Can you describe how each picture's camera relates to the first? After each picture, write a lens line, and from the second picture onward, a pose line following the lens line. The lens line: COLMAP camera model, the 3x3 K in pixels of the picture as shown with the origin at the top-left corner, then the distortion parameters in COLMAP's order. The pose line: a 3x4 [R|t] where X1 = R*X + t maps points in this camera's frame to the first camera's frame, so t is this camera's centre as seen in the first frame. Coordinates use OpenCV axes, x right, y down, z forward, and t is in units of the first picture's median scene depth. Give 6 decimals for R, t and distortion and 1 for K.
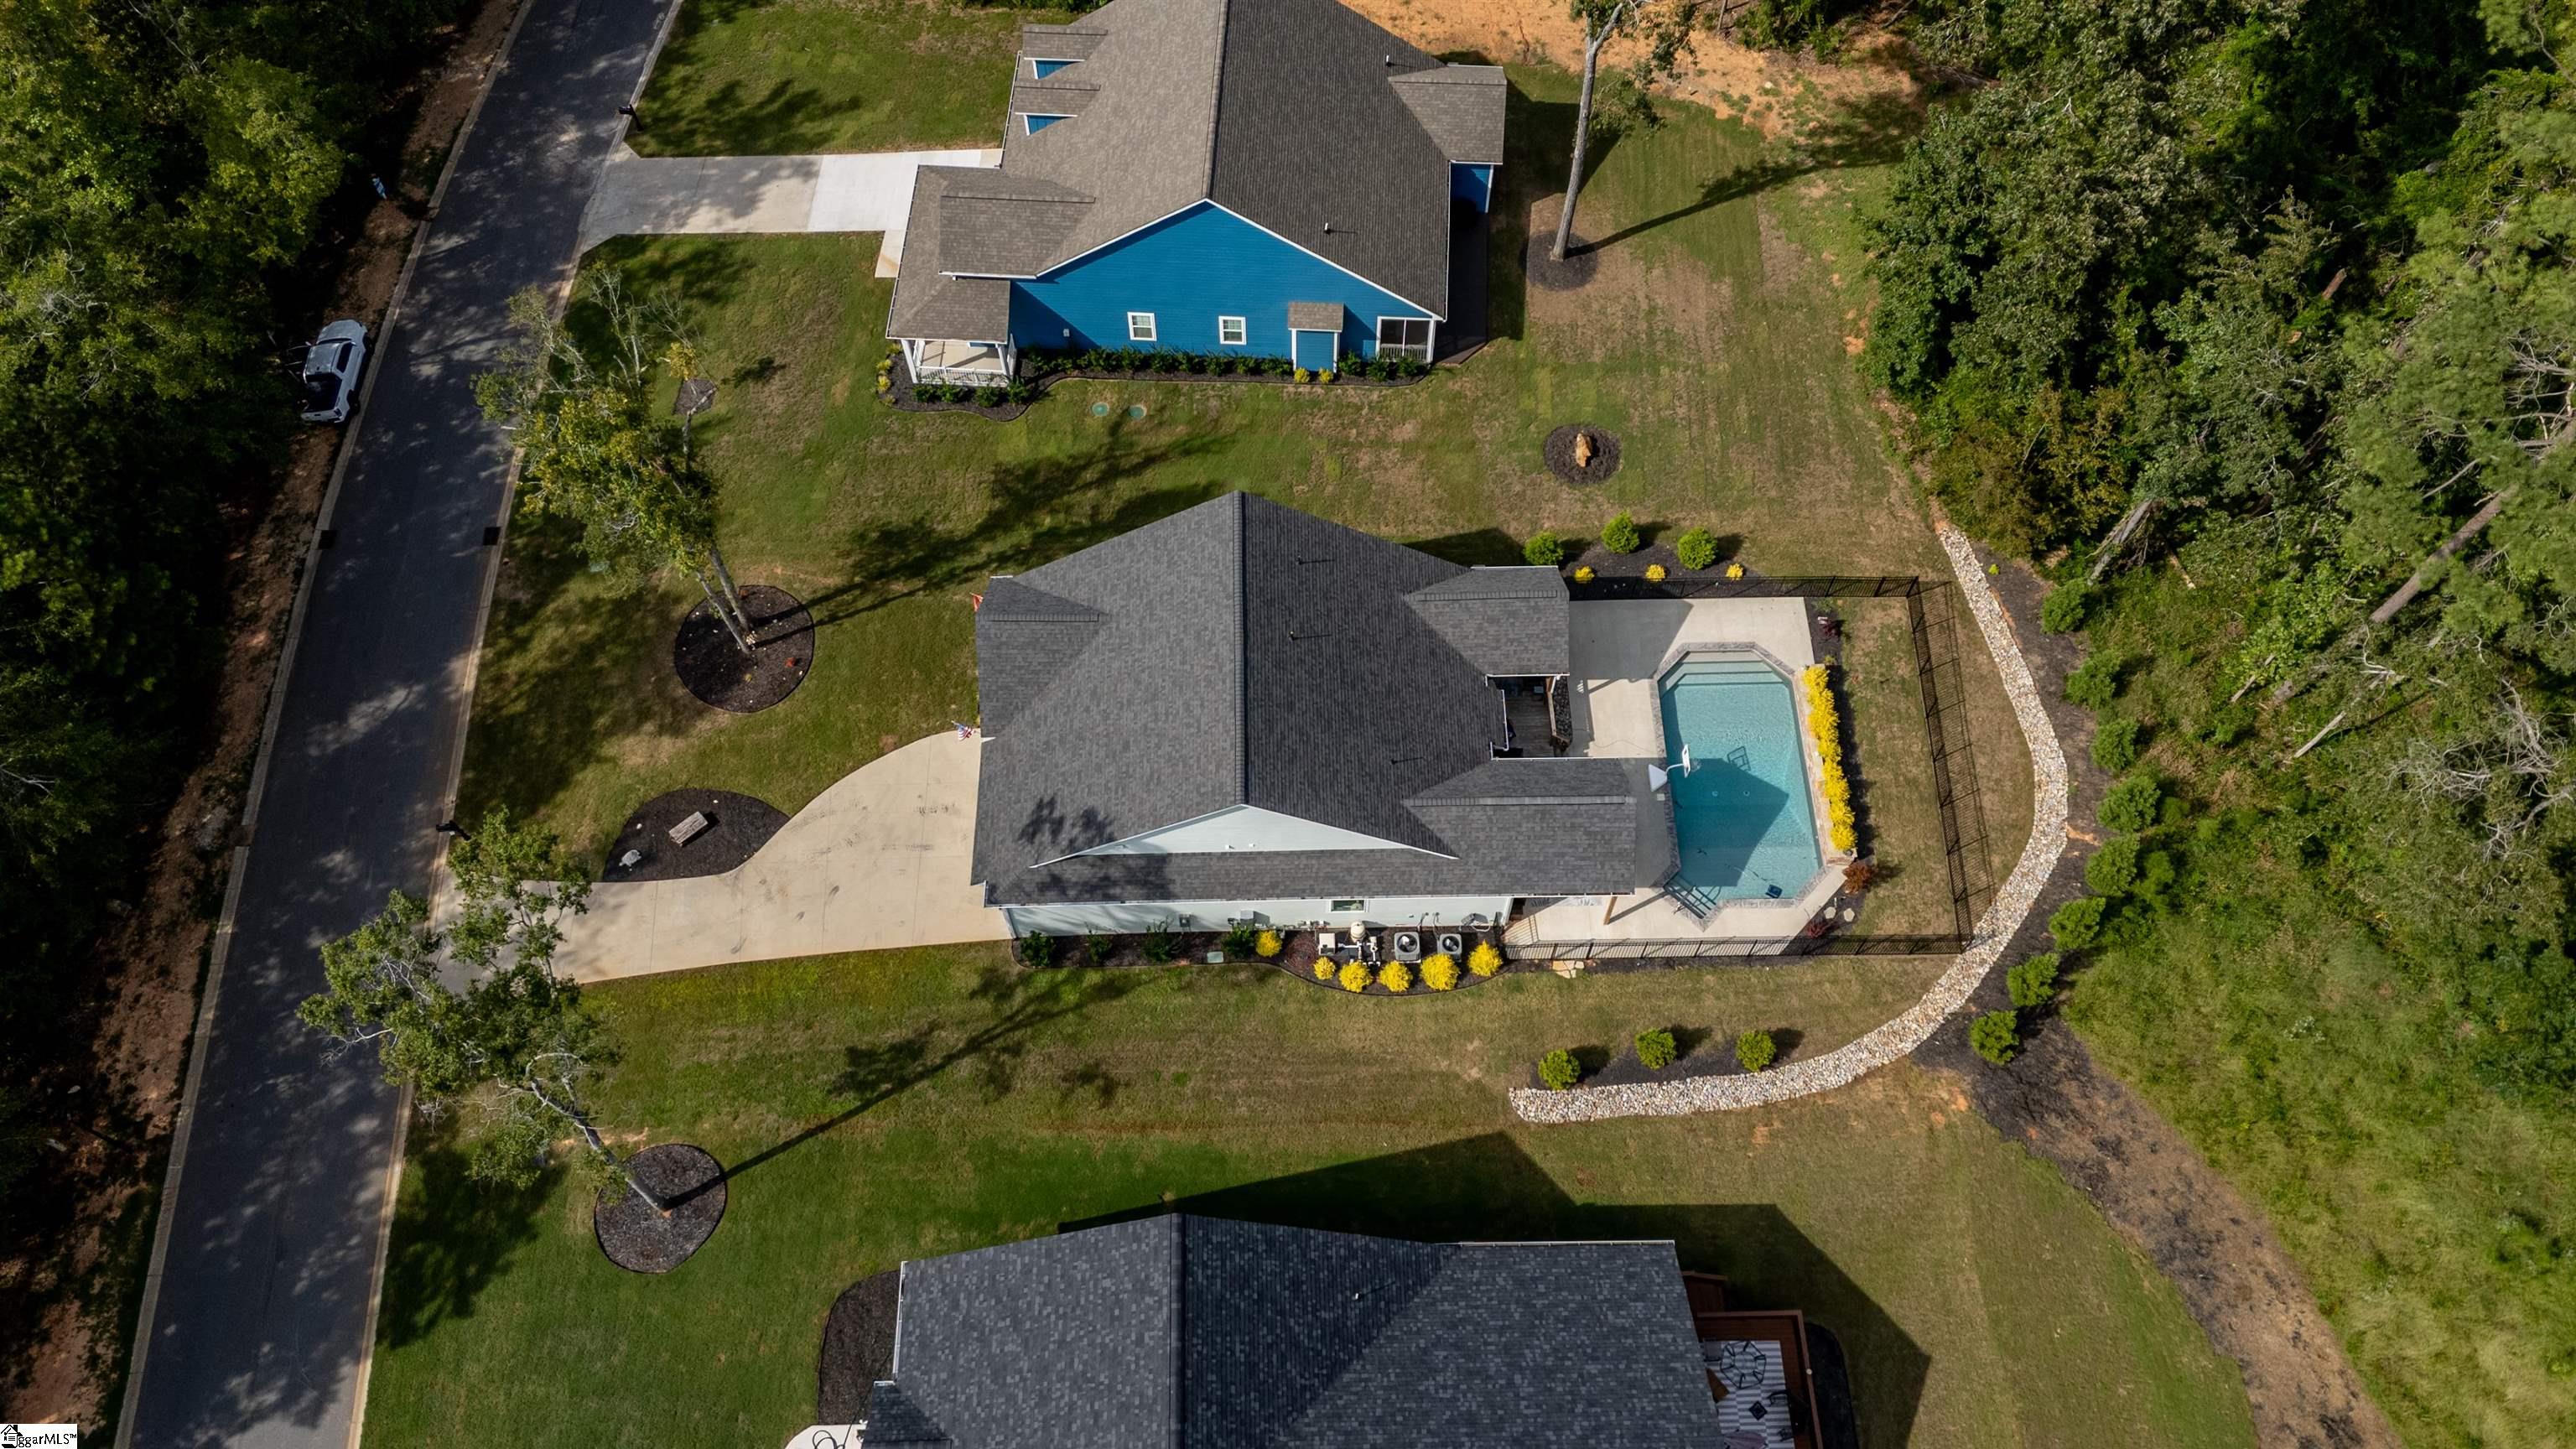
lens RADIAL K [[1917.2, 0, 1287.9], [0, 1917.2, 711.0], [0, 0, 1]] dist [0.048689, -0.031817]
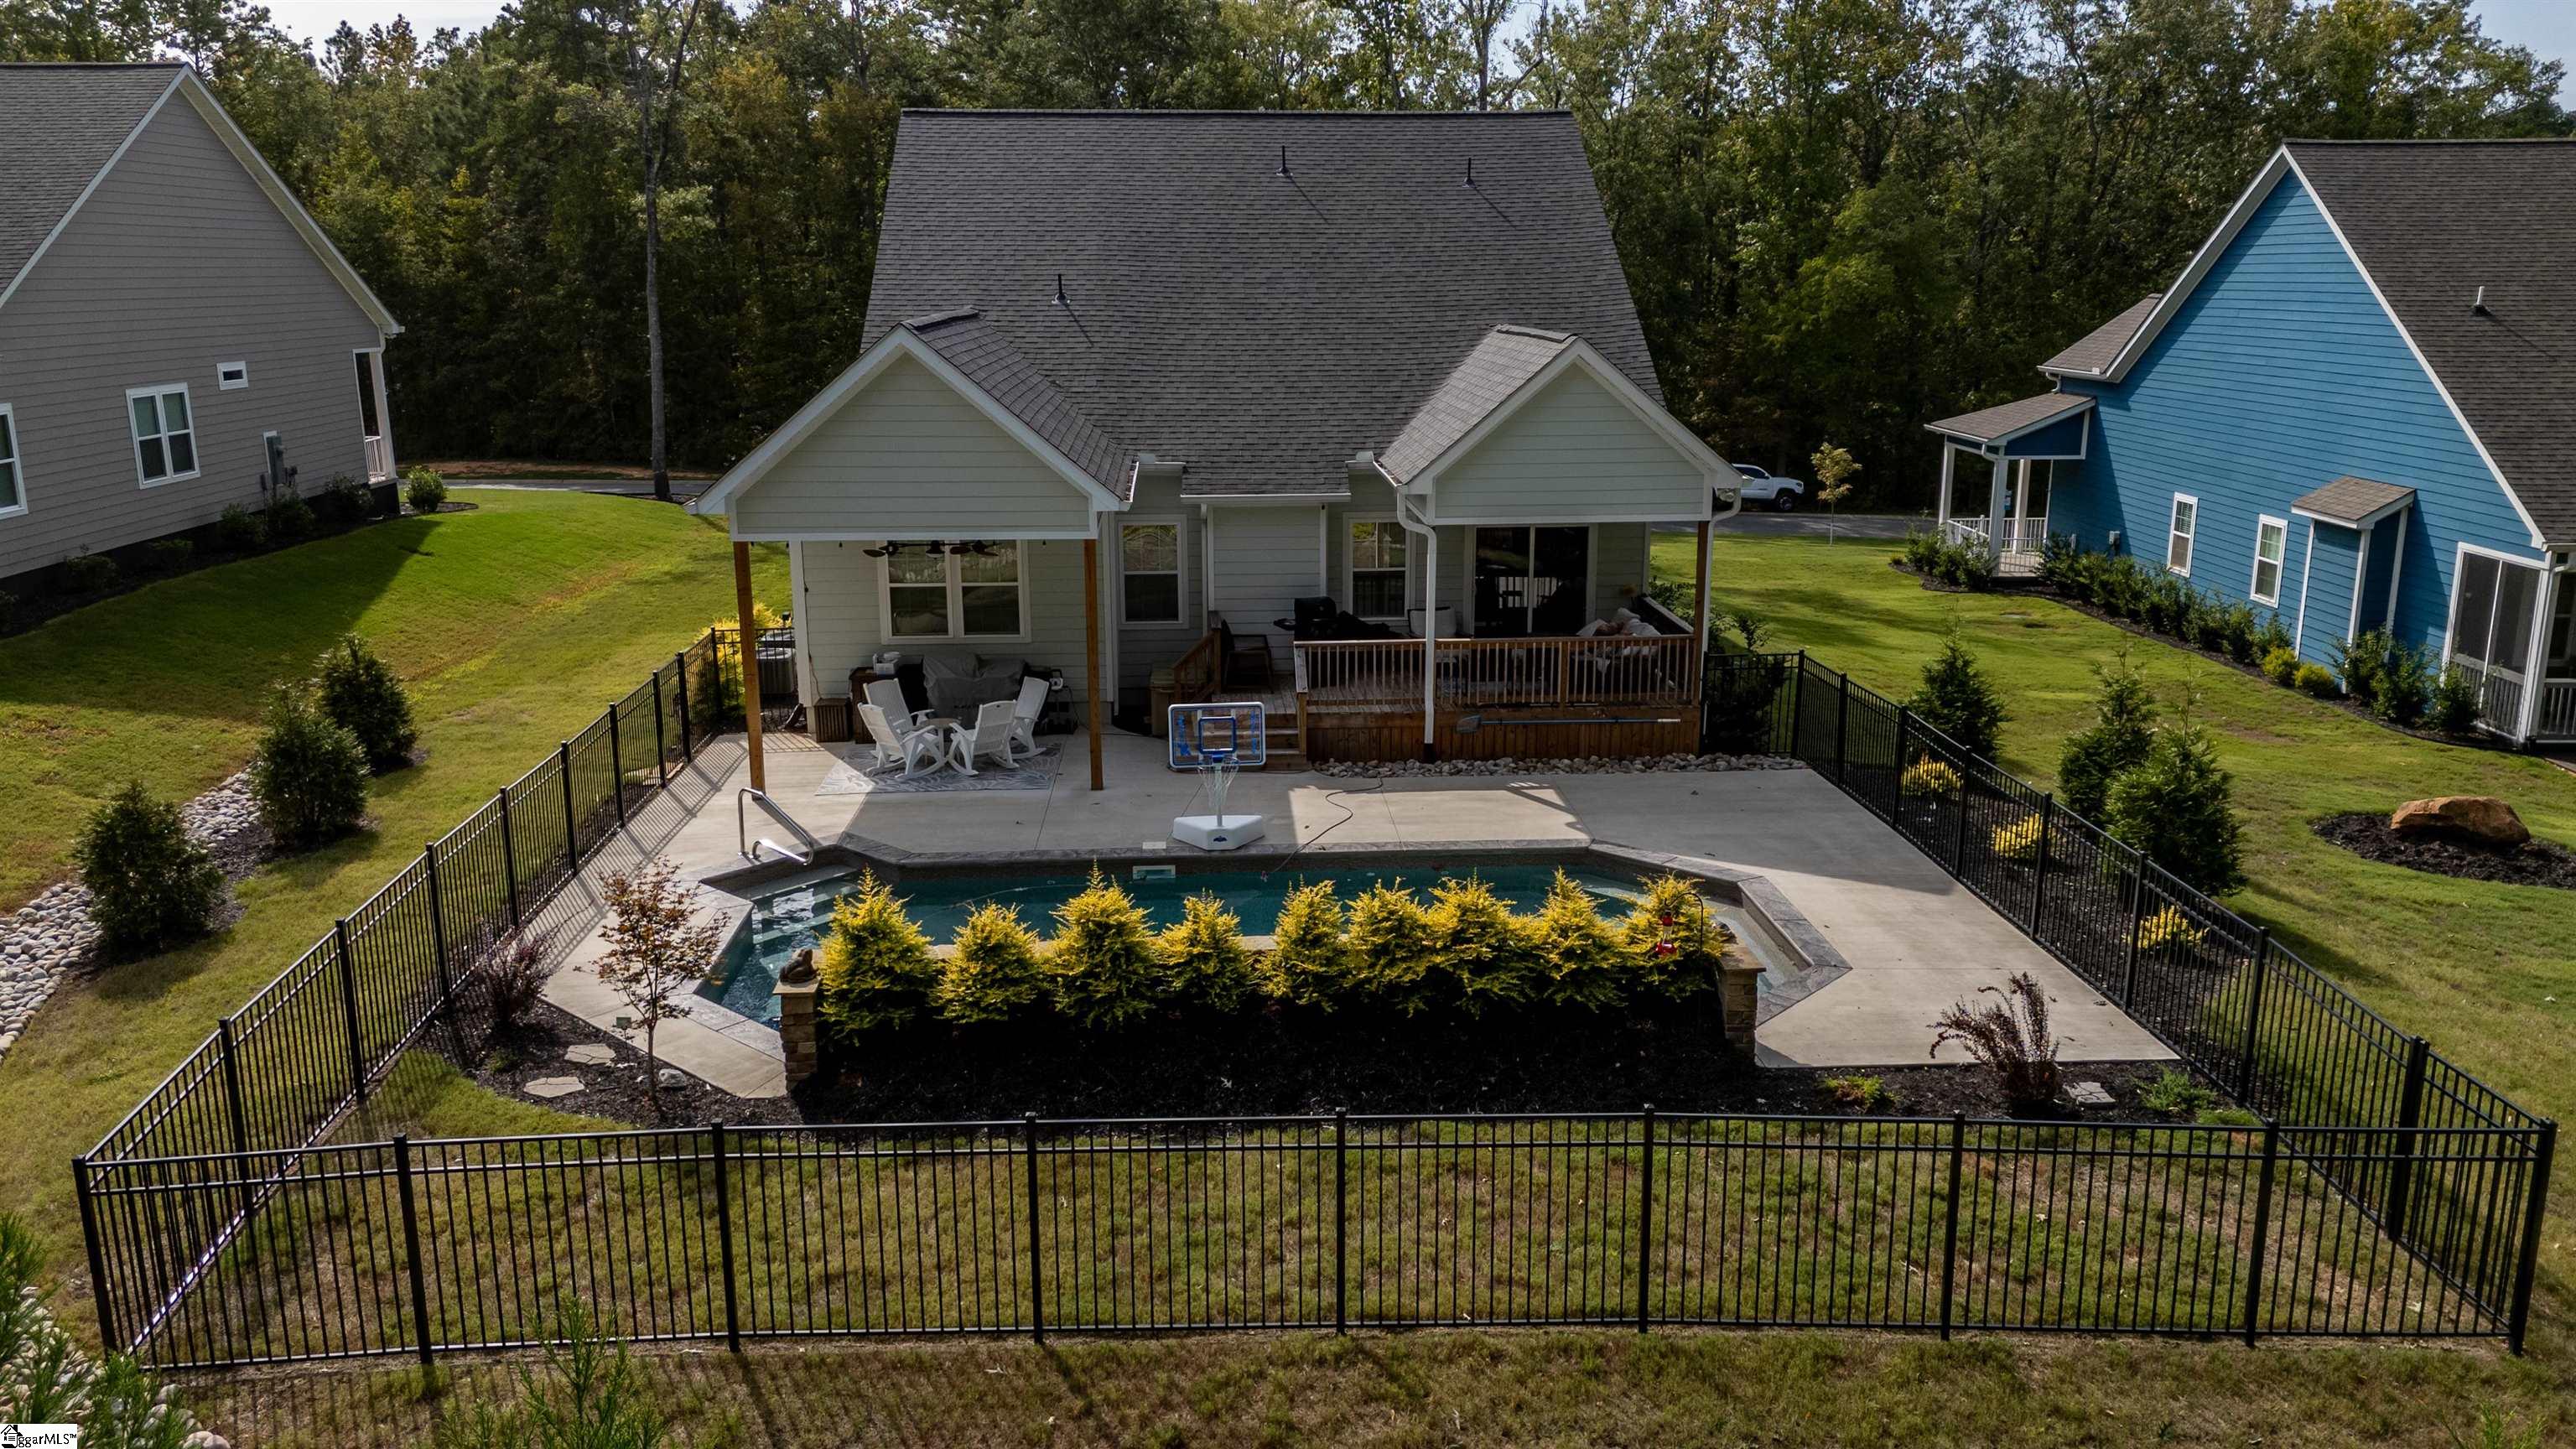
lens RADIAL K [[1917.2, 0, 1283.6], [0, 1917.2, 736.9], [0, 0, 1]] dist [0.048689, -0.031817]
pose [[0.038953, 0.248215, -0.967922, 0.475843], [-0.874137, 0.477762, 0.087339, -0.008619], [0.484115, 0.842694, 0.235584, 0.897409]]
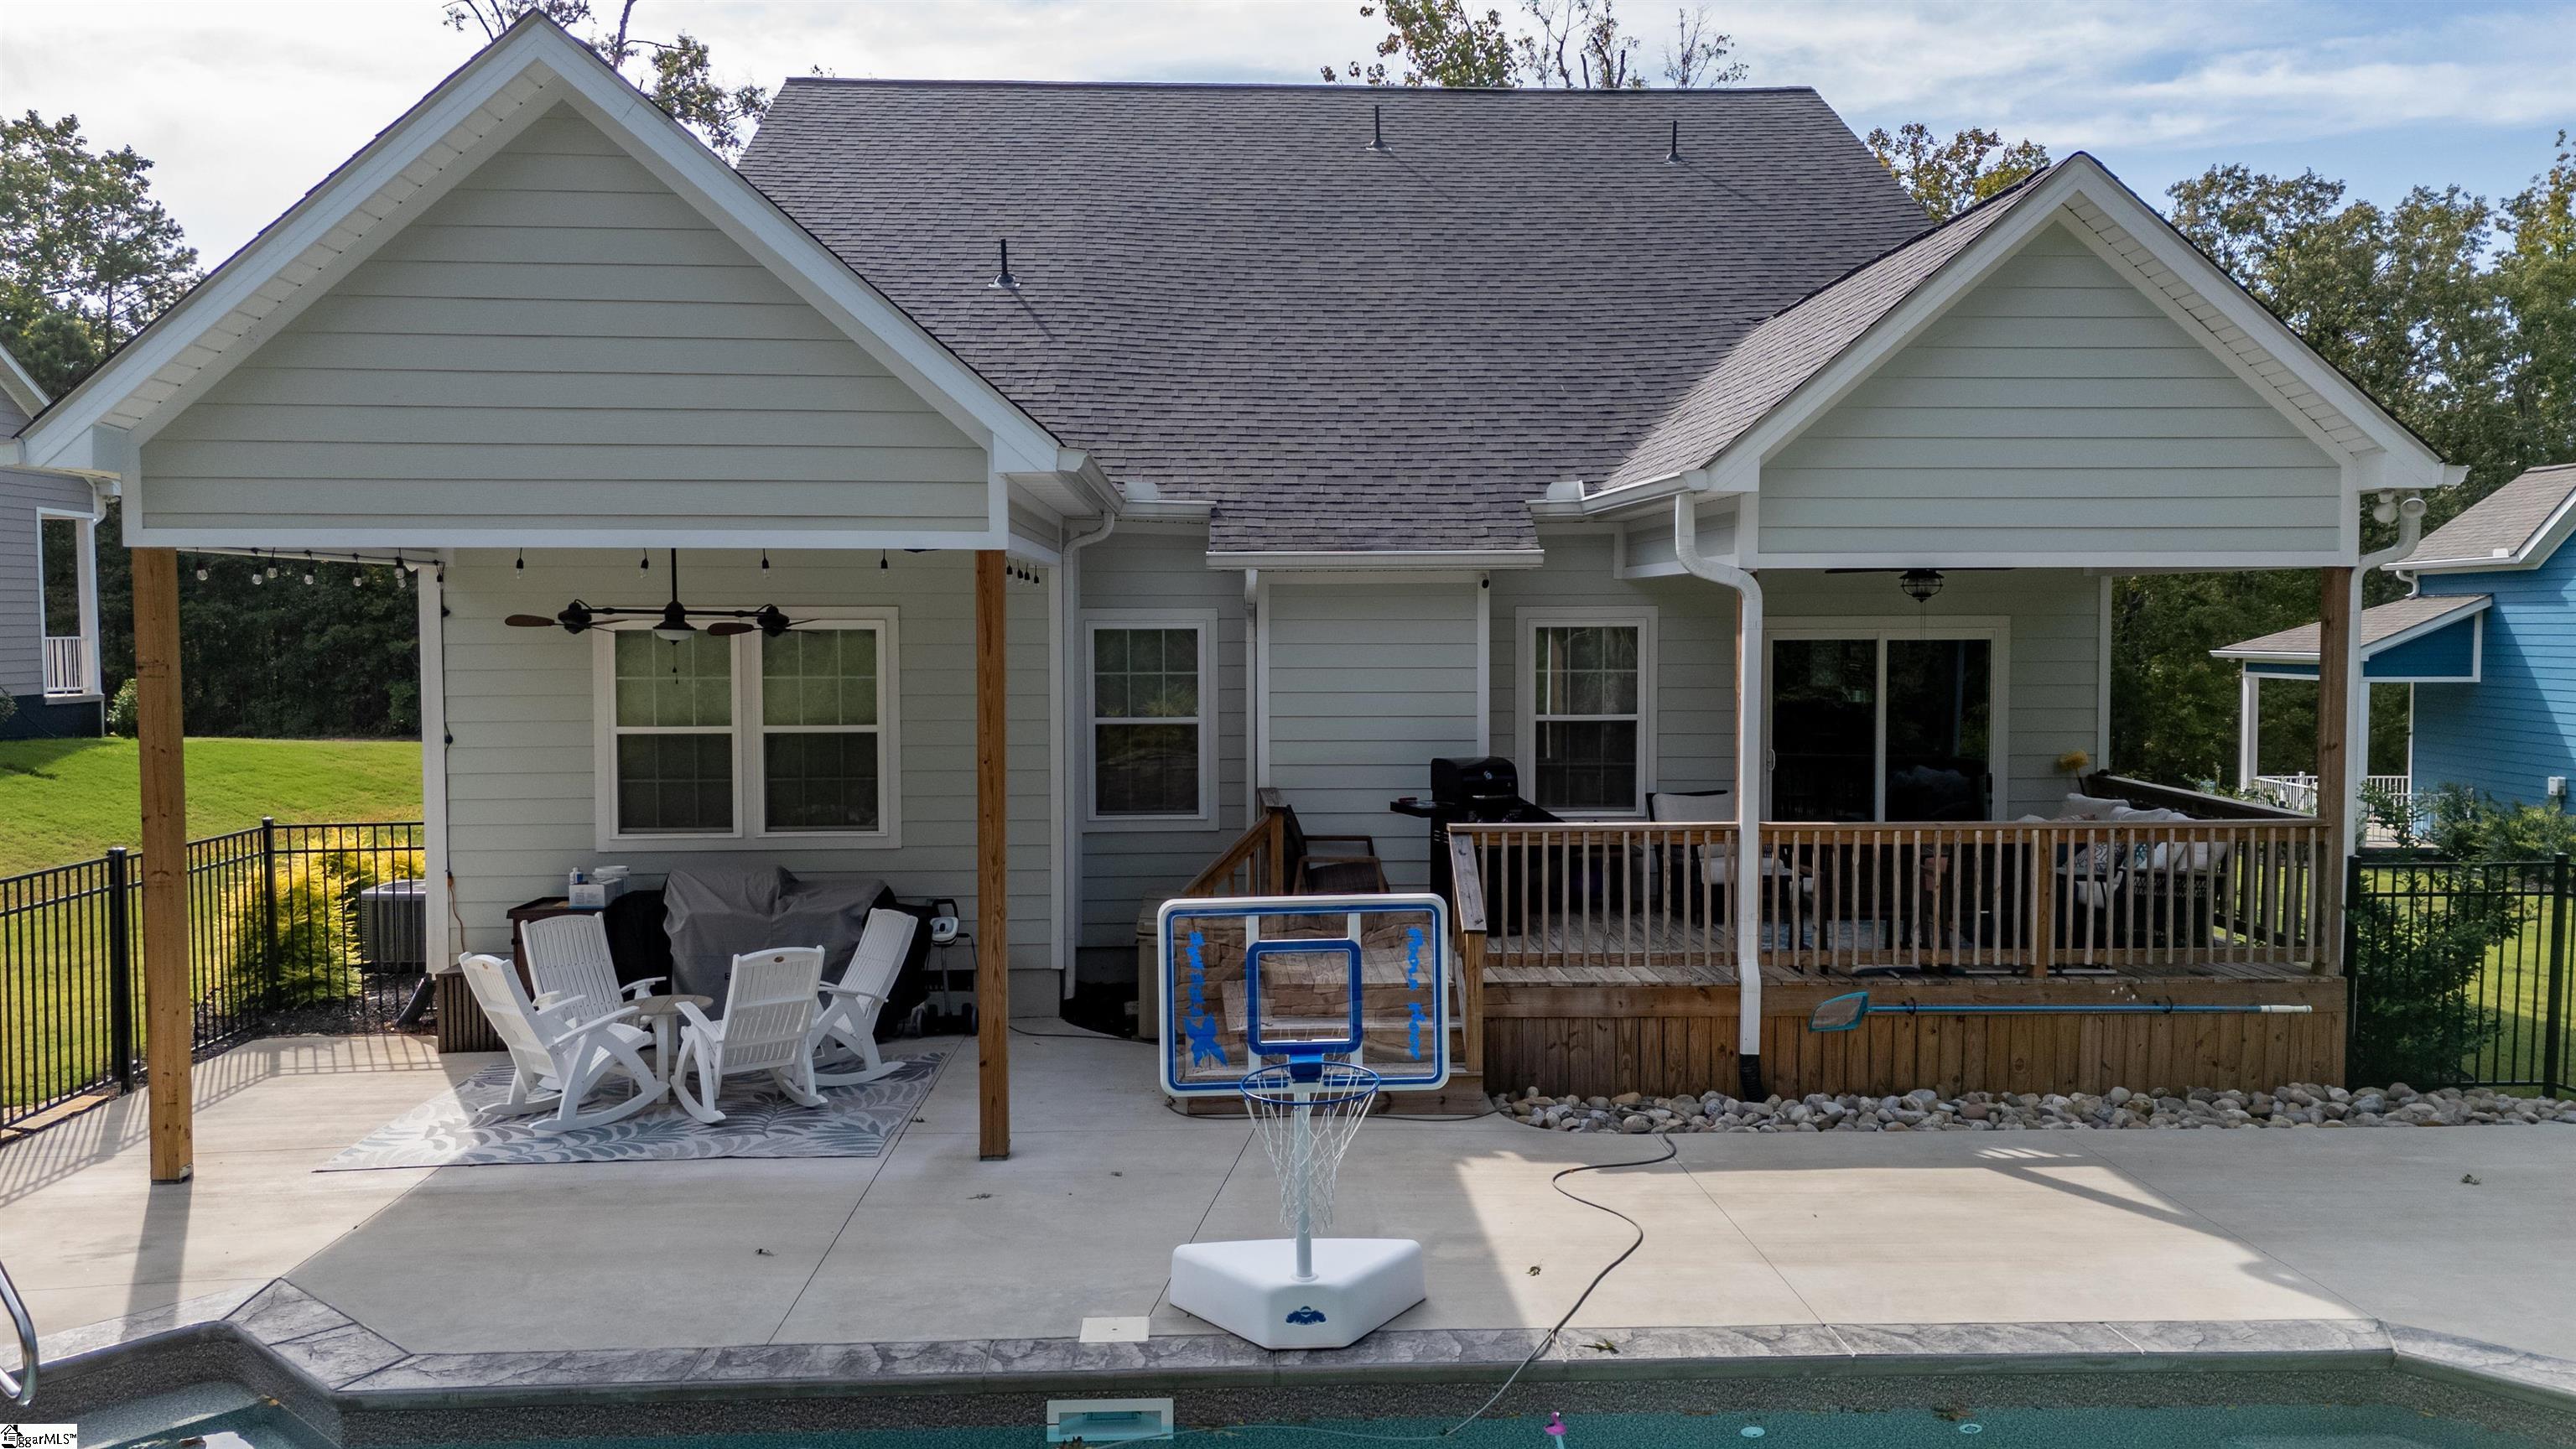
lens RADIAL K [[1917.2, 0, 1302.3], [0, 1917.2, 679.5], [0, 0, 1]] dist [0.048689, -0.031817]
pose [[0.035569, 0.041412, -0.998509, 0.292071], [-0.876491, 0.481287, -0.011262, 0.018617], [0.480103, 0.875584, 0.053416, 0.941038]]
